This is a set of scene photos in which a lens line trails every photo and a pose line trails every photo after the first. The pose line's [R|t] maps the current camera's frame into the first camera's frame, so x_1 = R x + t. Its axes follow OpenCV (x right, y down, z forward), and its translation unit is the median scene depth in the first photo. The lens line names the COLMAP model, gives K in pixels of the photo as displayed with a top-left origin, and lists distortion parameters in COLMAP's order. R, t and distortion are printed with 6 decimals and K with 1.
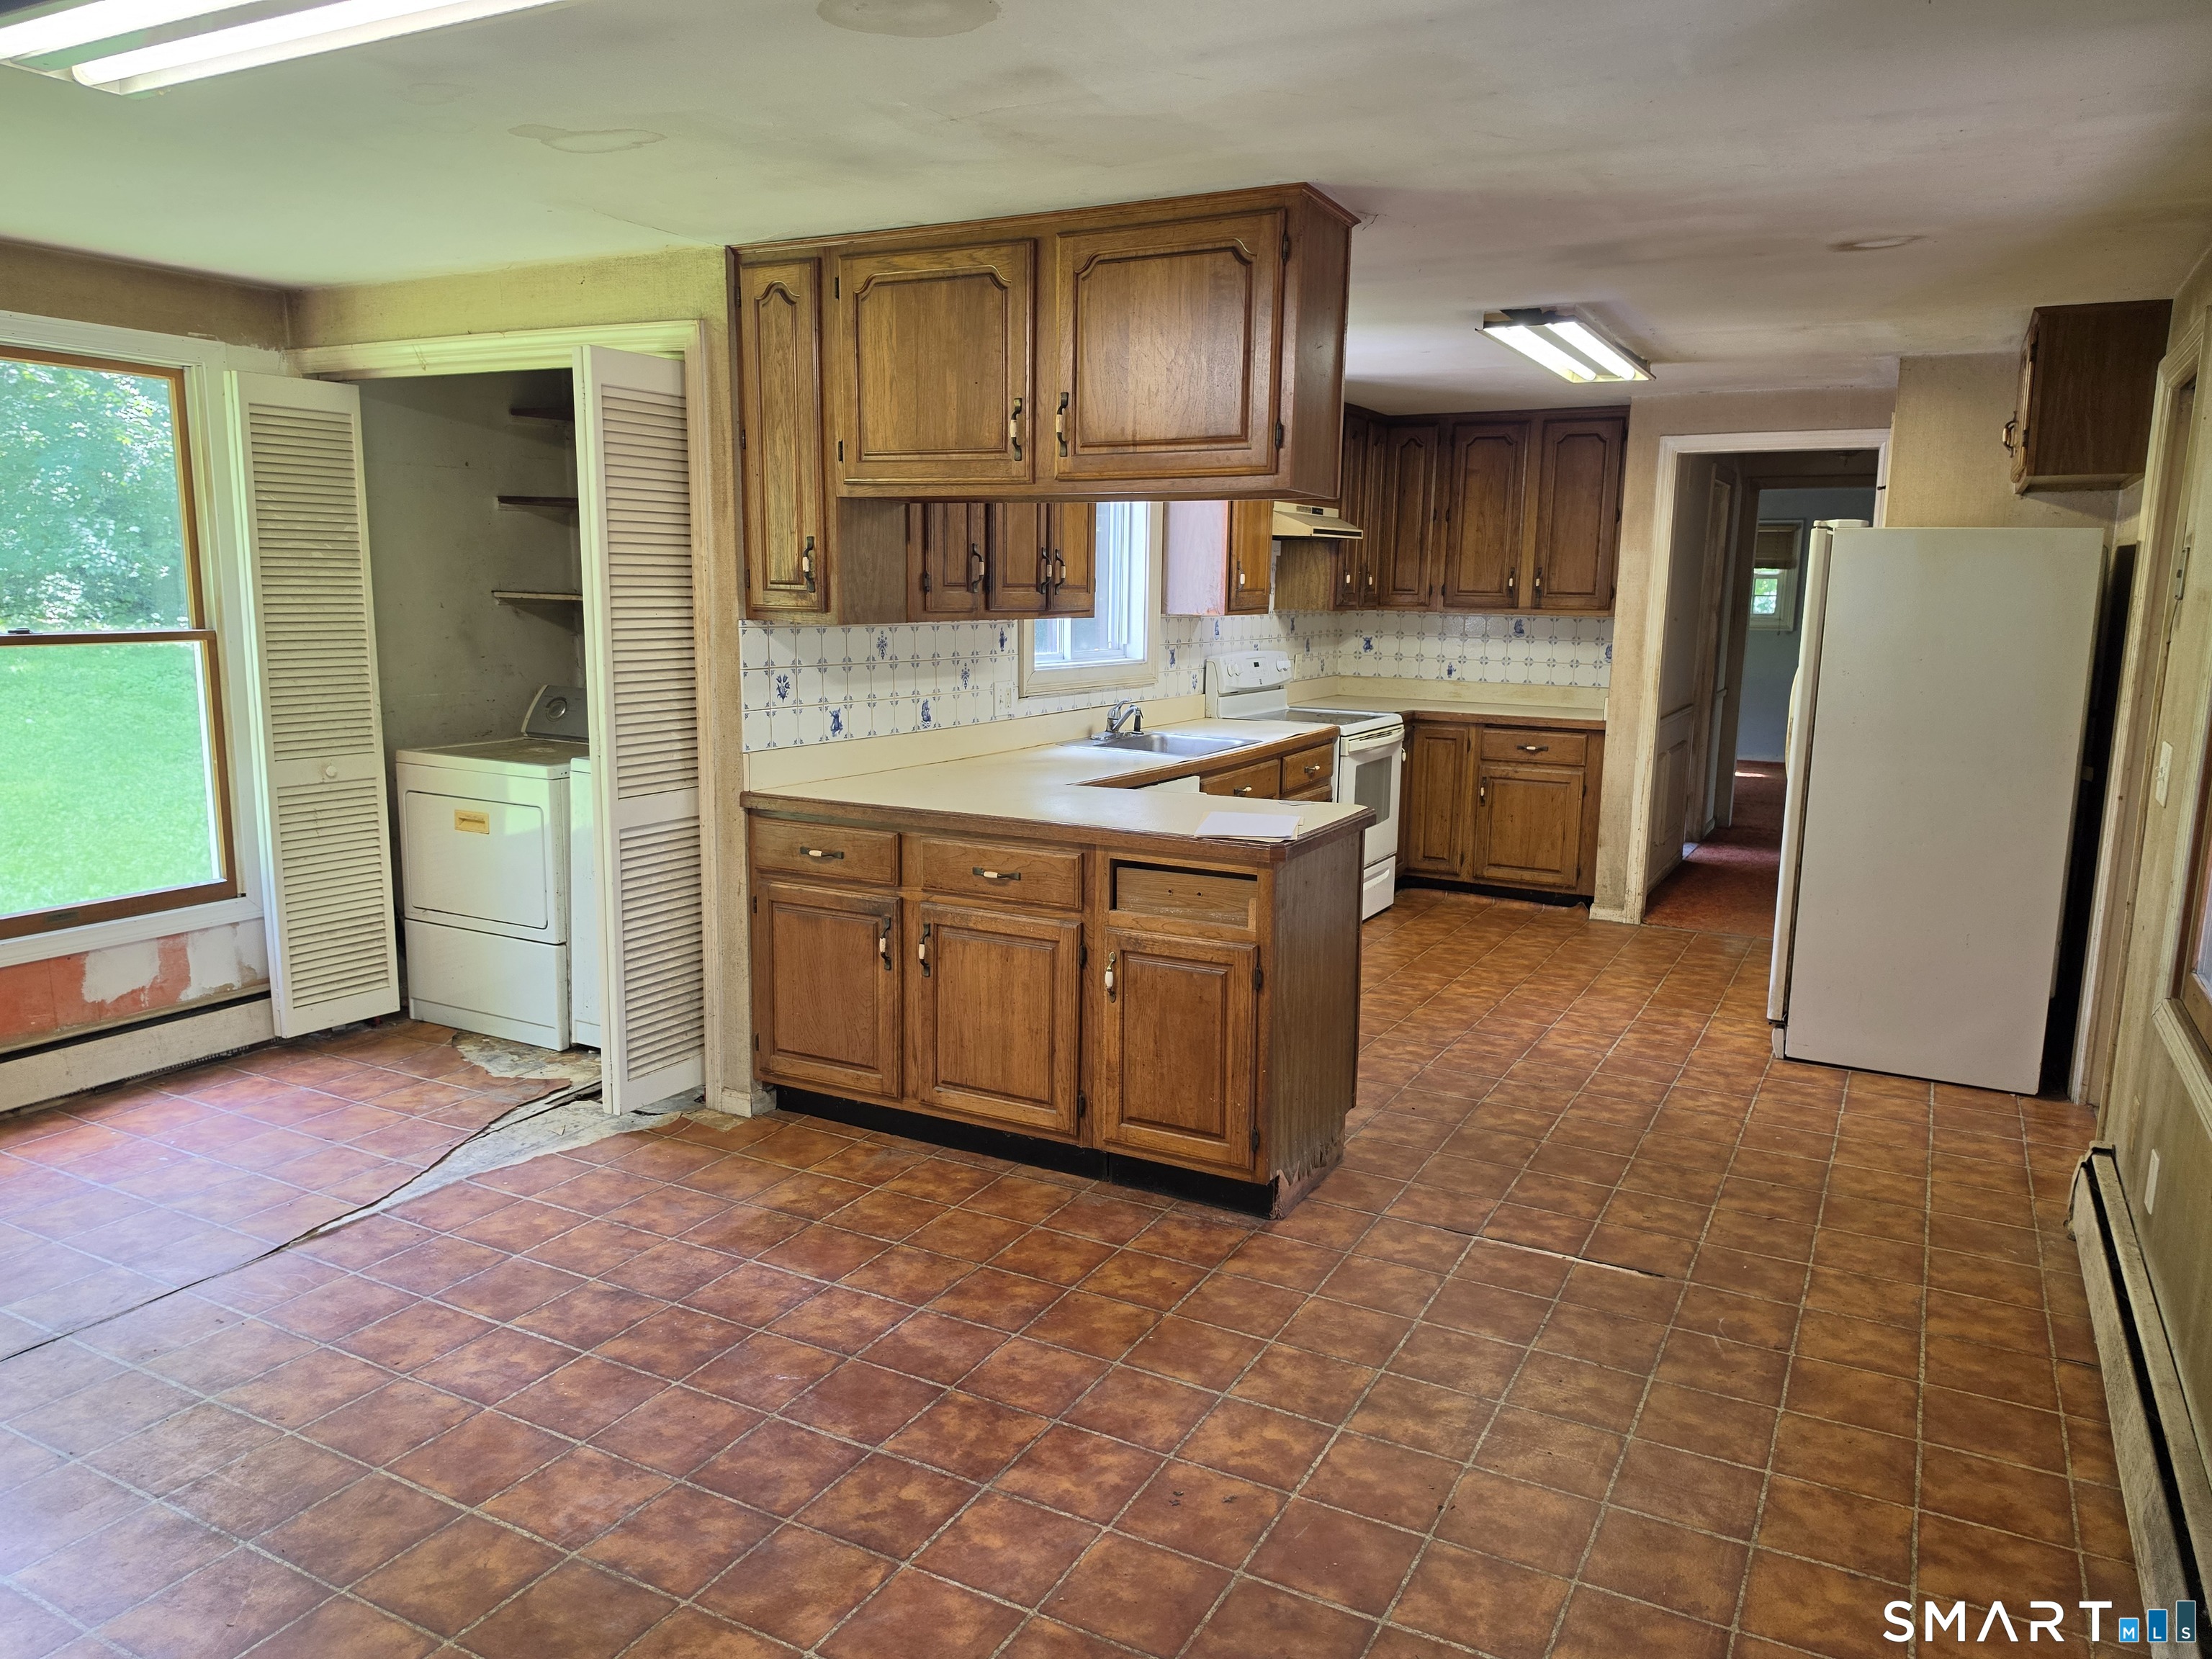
lens RADIAL K [[1497.5, 0, 1144.0], [0, 1497.5, 832.1], [0, 0, 1]] dist [0.097570, -0.145688]
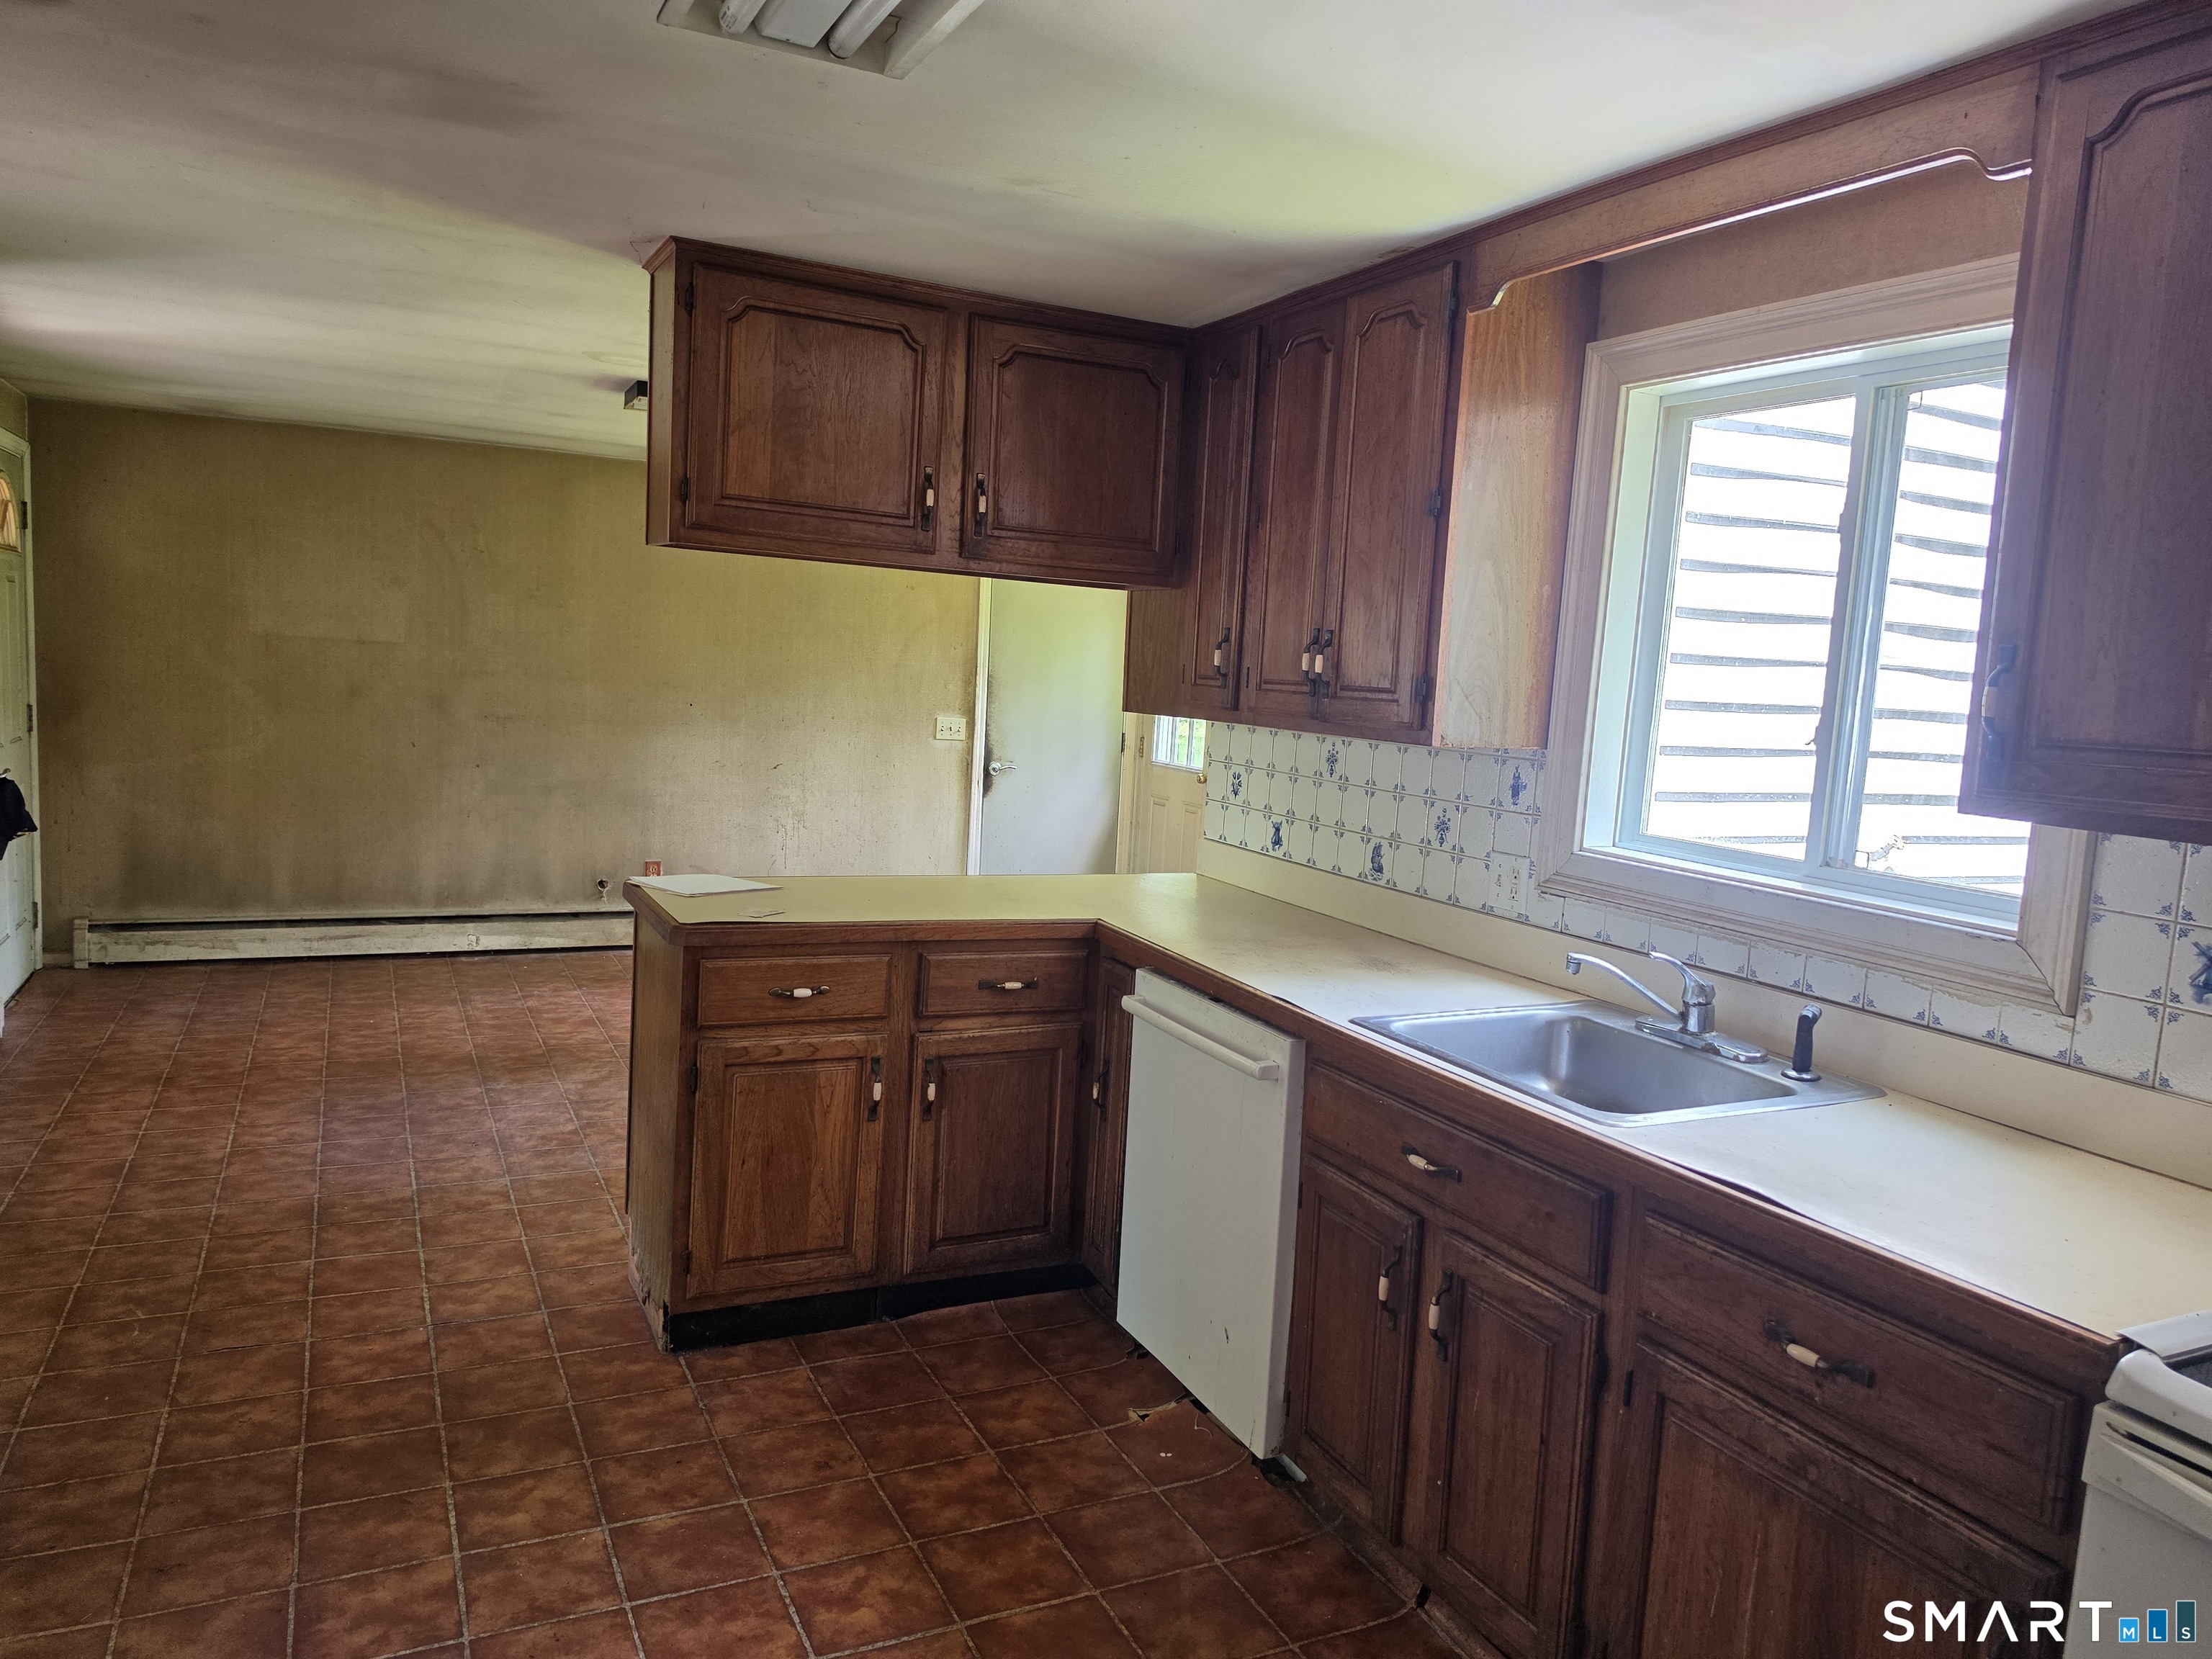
lens RADIAL K [[1516.7, 0, 1136.1], [0, 1516.7, 833.7], [0, 0, 1]] dist [0.062555, -0.073309]
pose [[-0.581624, 0.046276, -0.812141, 0.596703], [-0.193907, 0.961714, 0.193667, -0.240412], [0.790009, 0.270121, -0.550382, 1.477007]]
